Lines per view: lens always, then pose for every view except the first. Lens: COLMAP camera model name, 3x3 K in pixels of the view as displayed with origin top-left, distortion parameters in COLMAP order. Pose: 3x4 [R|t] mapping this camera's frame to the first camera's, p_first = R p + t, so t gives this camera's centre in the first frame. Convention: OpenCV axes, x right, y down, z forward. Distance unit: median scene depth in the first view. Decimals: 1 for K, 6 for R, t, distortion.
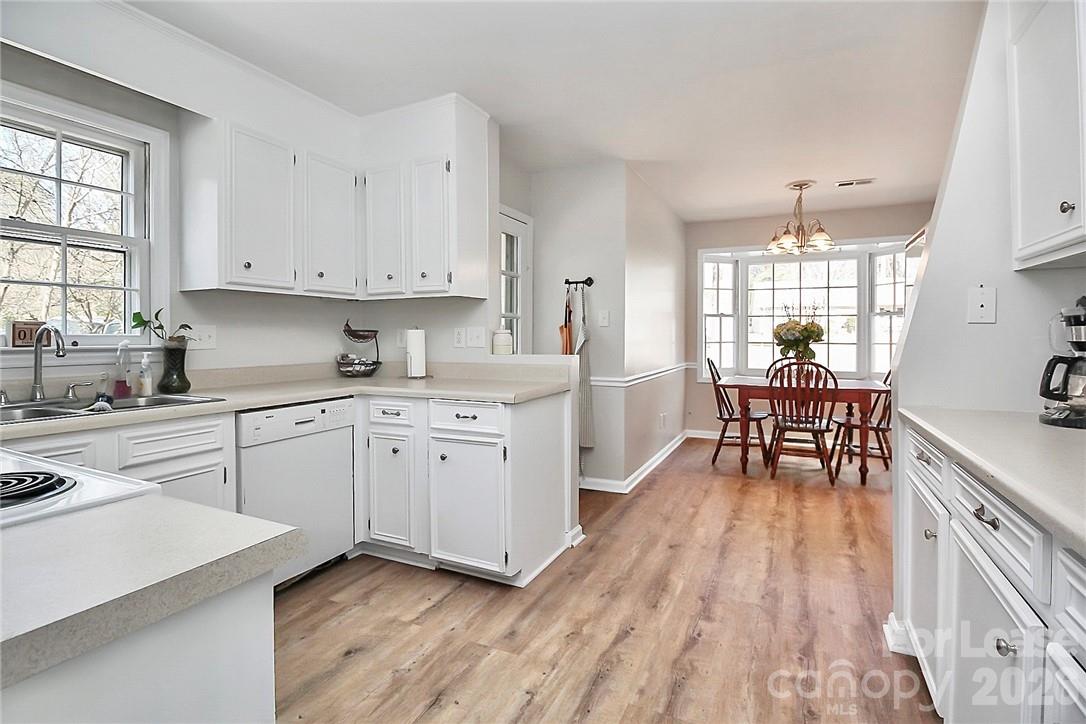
lens RADIAL K [[518.3, 0, 541.6], [0, 518.3, 350.1], [0, 0, 1]] dist [-0.005518, -0.001225]
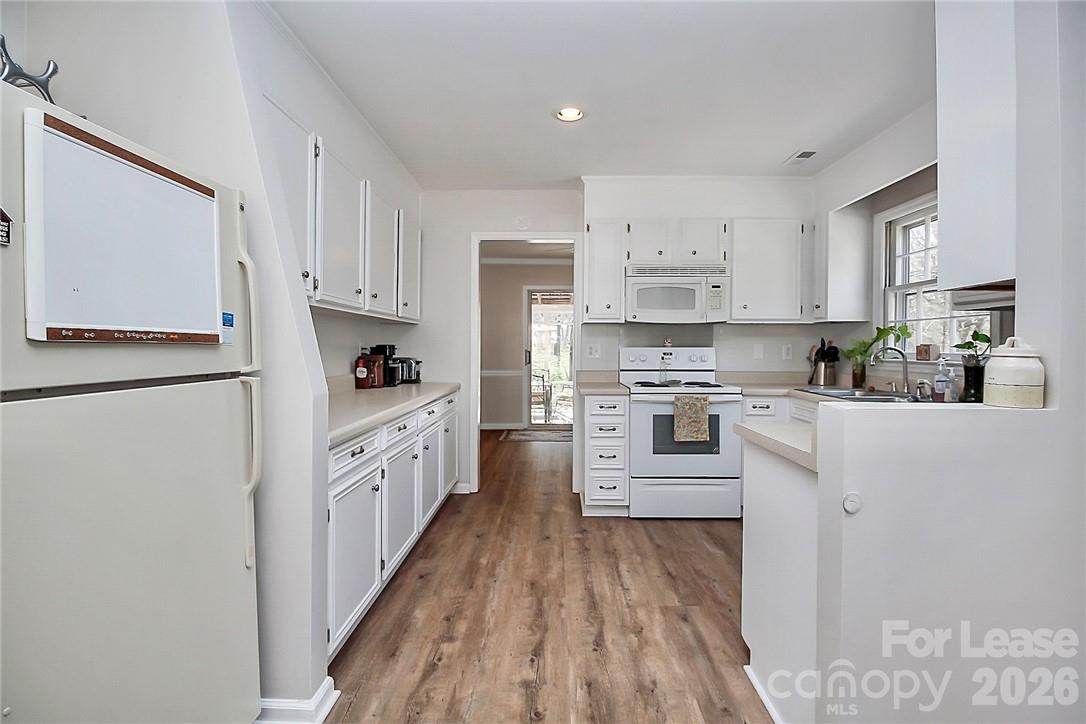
lens RADIAL K [[520.6, 0, 544.4], [0, 520.6, 344.9], [0, 0, 1]] dist [-0.000366, -0.000229]
pose [[-0.907770, -0.001508, -0.419466, 0.604205], [-0.012109, 0.999671, 0.022610, -0.062342], [0.419294, 0.025604, -0.907489, 1.633486]]
